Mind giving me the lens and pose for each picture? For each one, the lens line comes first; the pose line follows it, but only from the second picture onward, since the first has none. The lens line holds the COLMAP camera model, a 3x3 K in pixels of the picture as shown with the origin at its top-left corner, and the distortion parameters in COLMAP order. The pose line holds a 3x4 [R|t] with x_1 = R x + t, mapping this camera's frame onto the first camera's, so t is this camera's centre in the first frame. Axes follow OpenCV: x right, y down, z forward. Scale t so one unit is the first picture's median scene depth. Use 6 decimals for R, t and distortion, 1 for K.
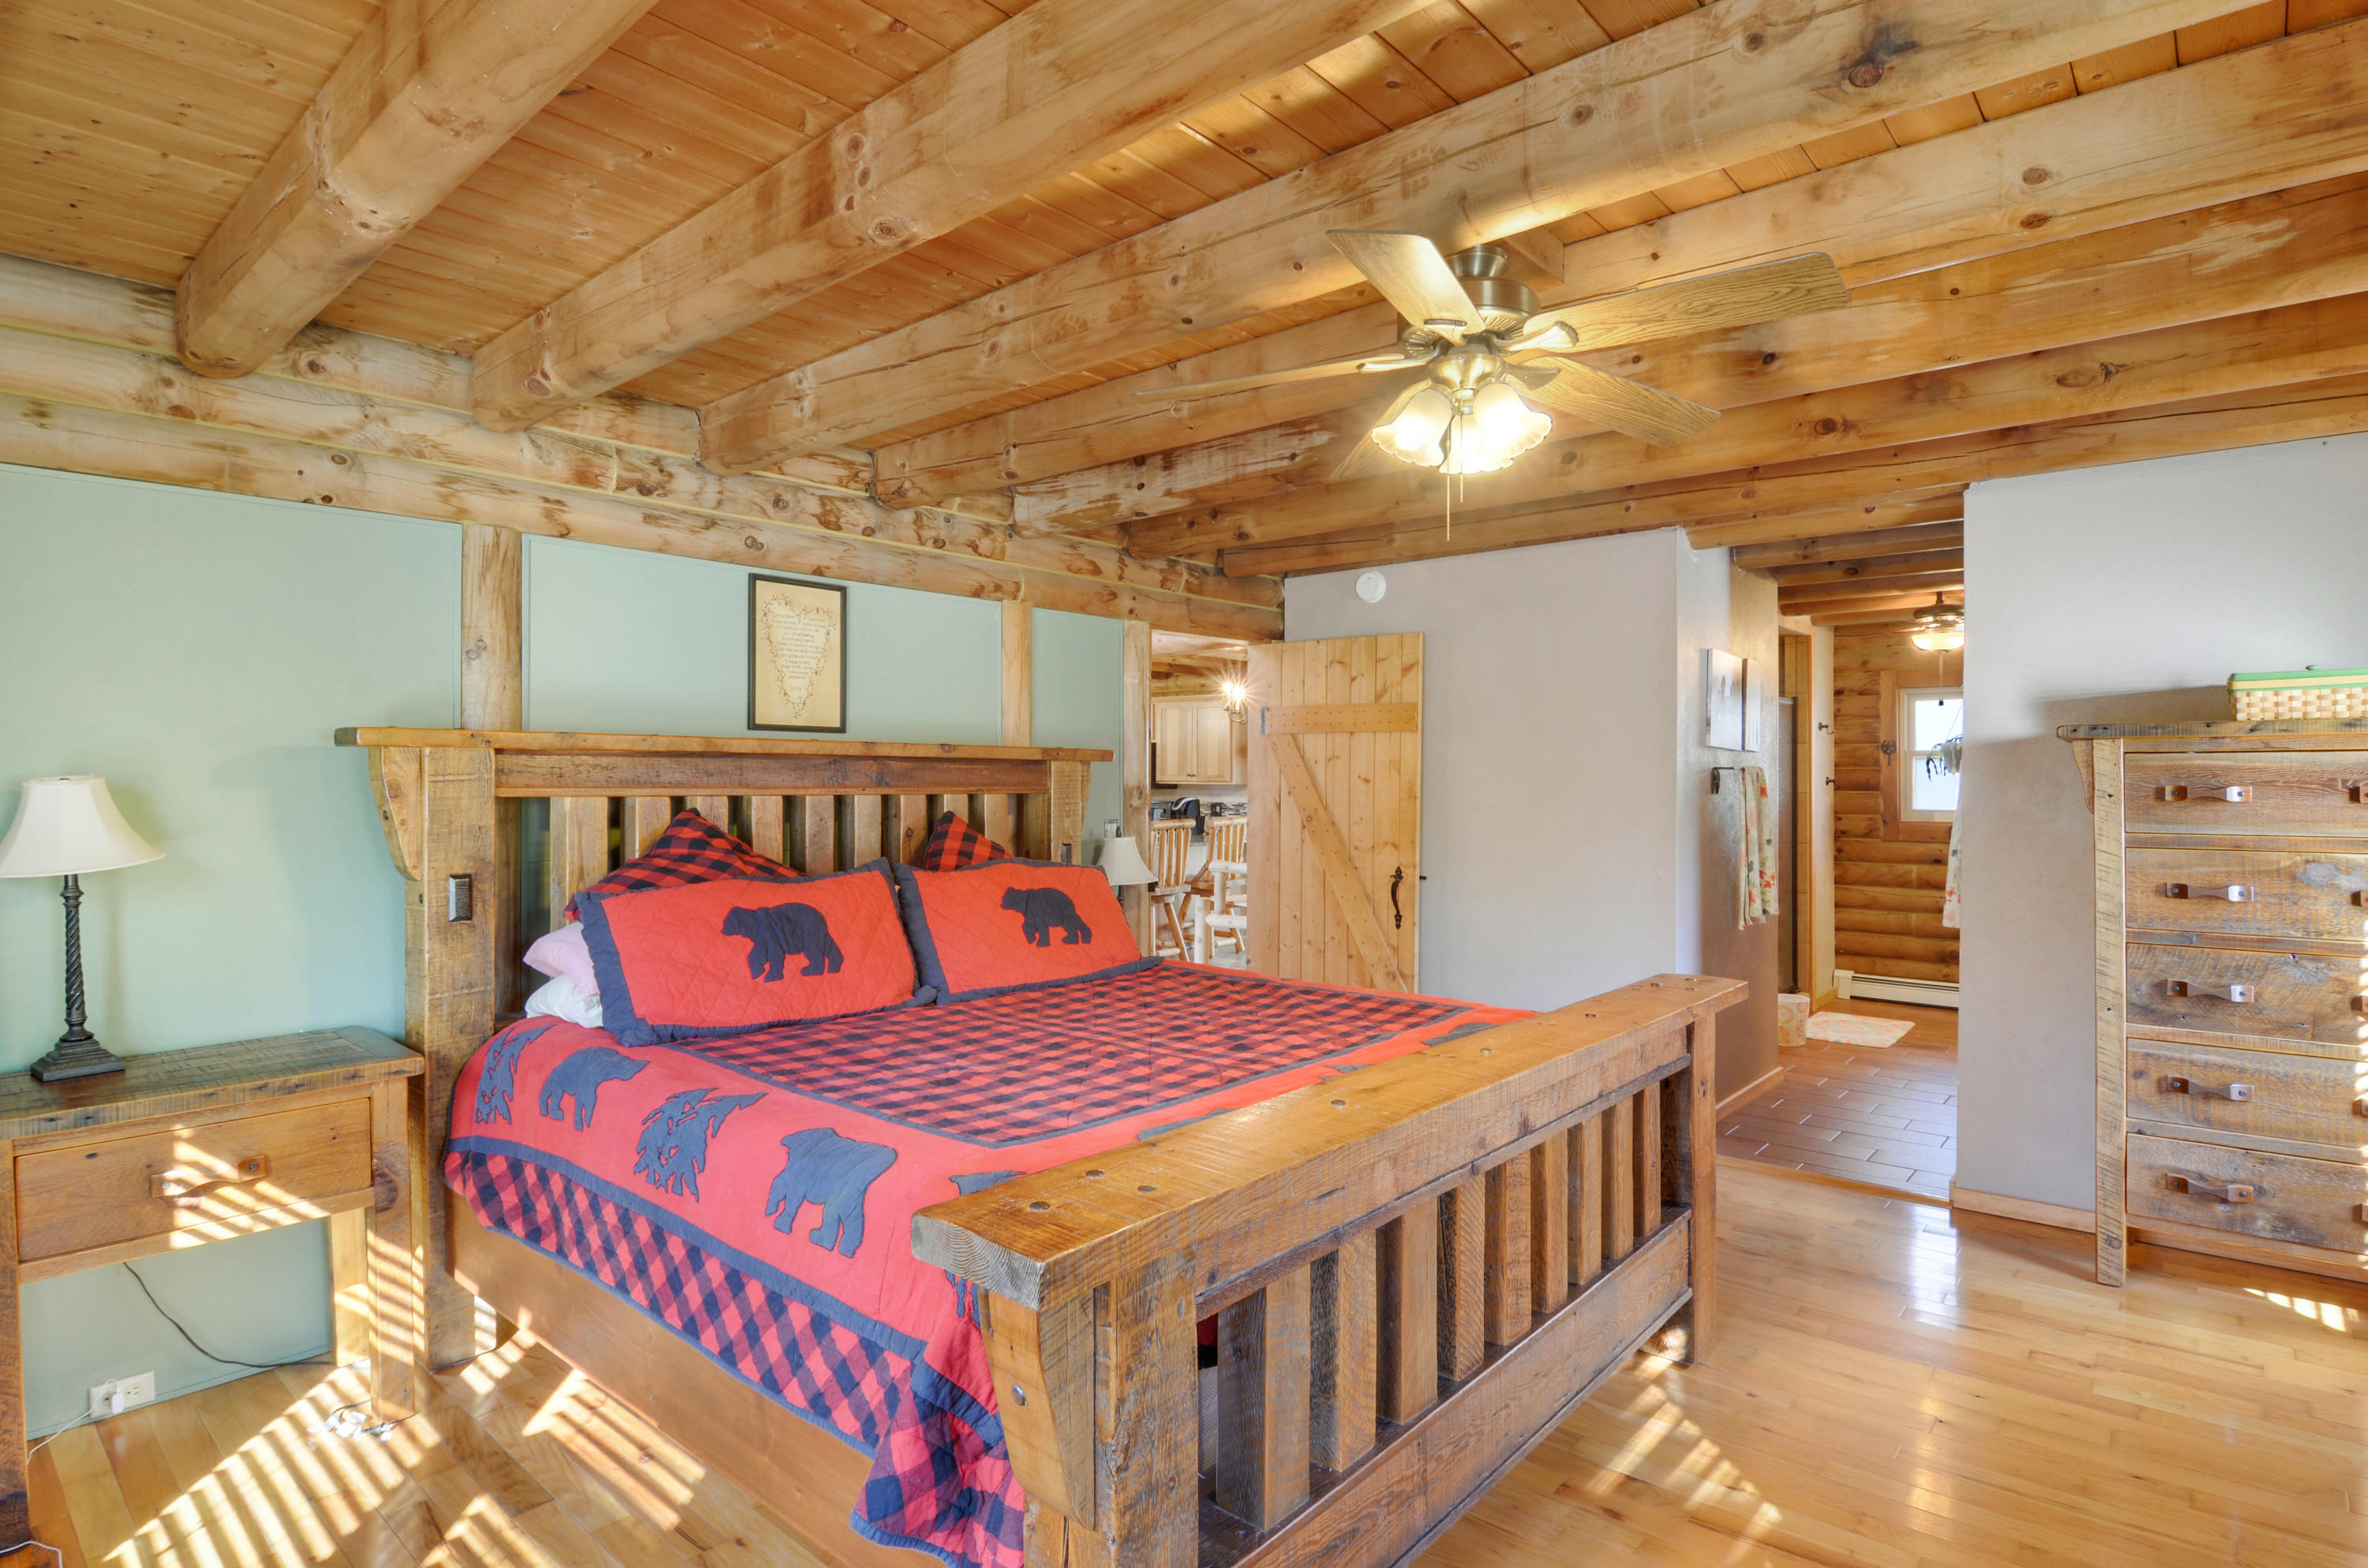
lens RADIAL K [[1196.0, 0, 1195.6], [0, 1196.0, 774.3], [0, 0, 1]] dist [-0.006522, -0.002434]
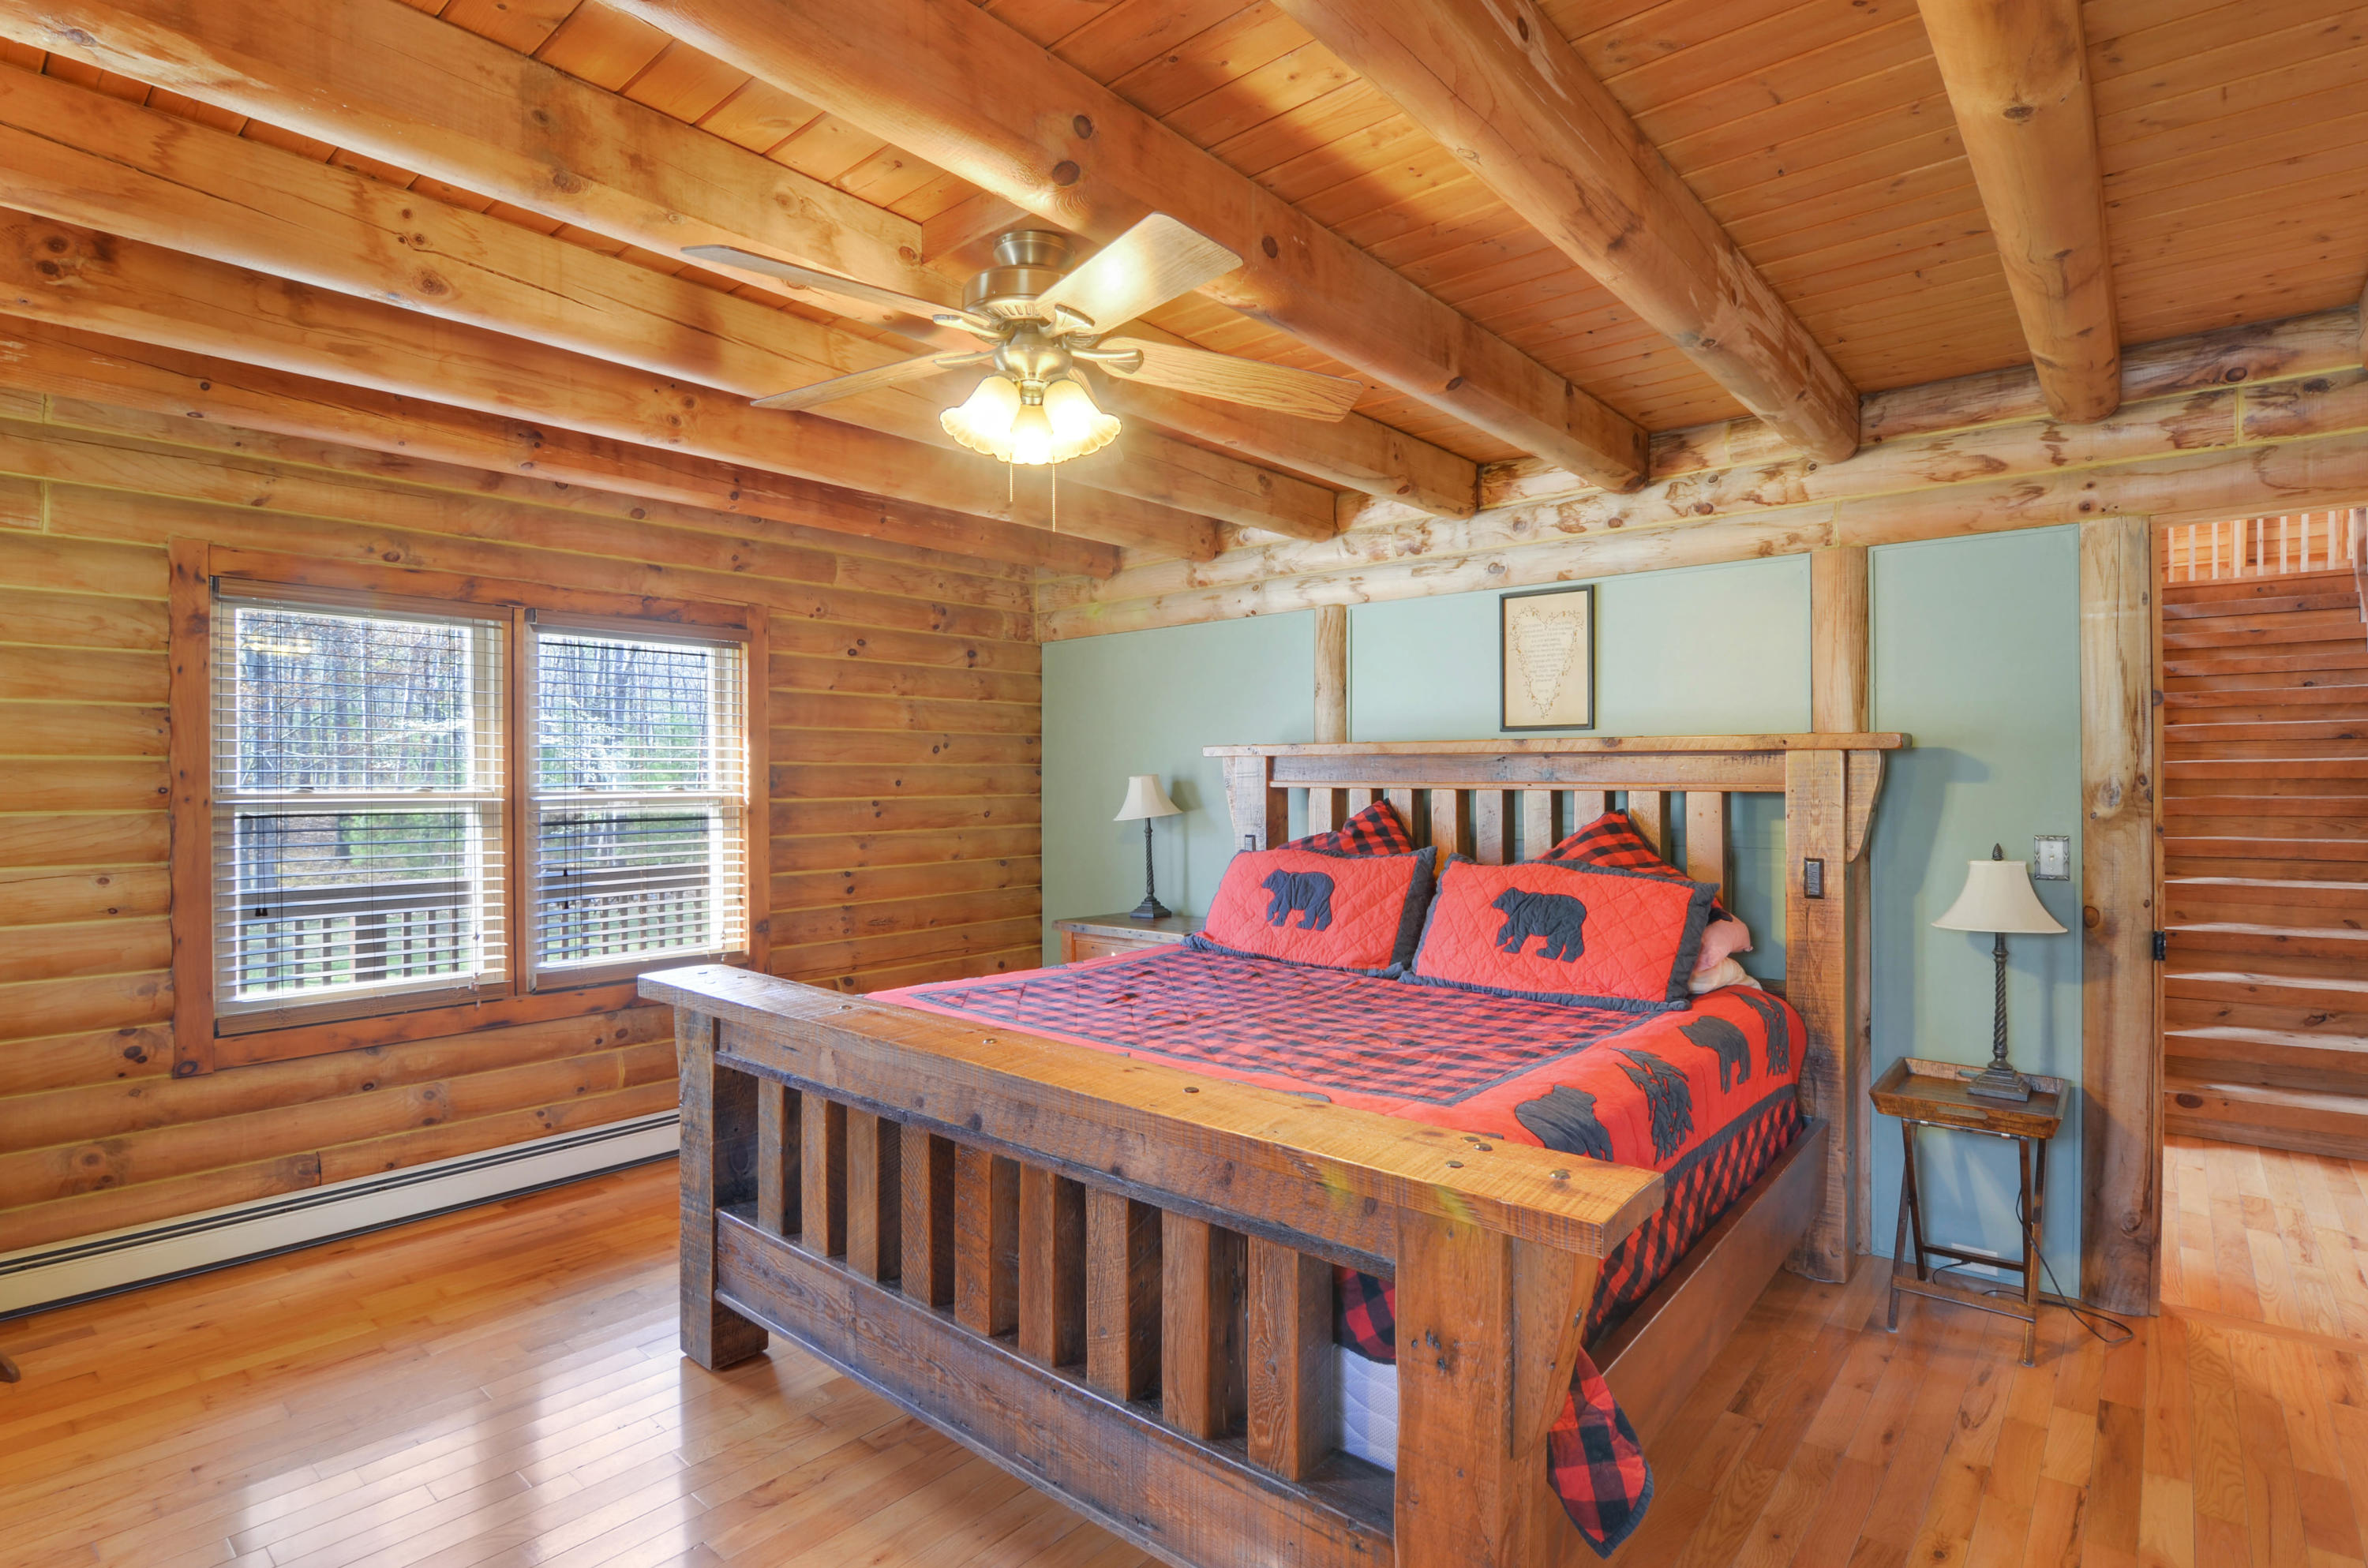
lens RADIAL K [[1145.4, 0, 1192.7], [0, 1145.4, 785.4], [0, 0, 1]] dist [-0.011090, -0.006343]
pose [[0.017993, 0.002147, -0.999836, 0.705423], [0.003426, 0.999992, 0.002209, 0.010003], [0.999832, -0.003465, 0.017985, 0.679974]]
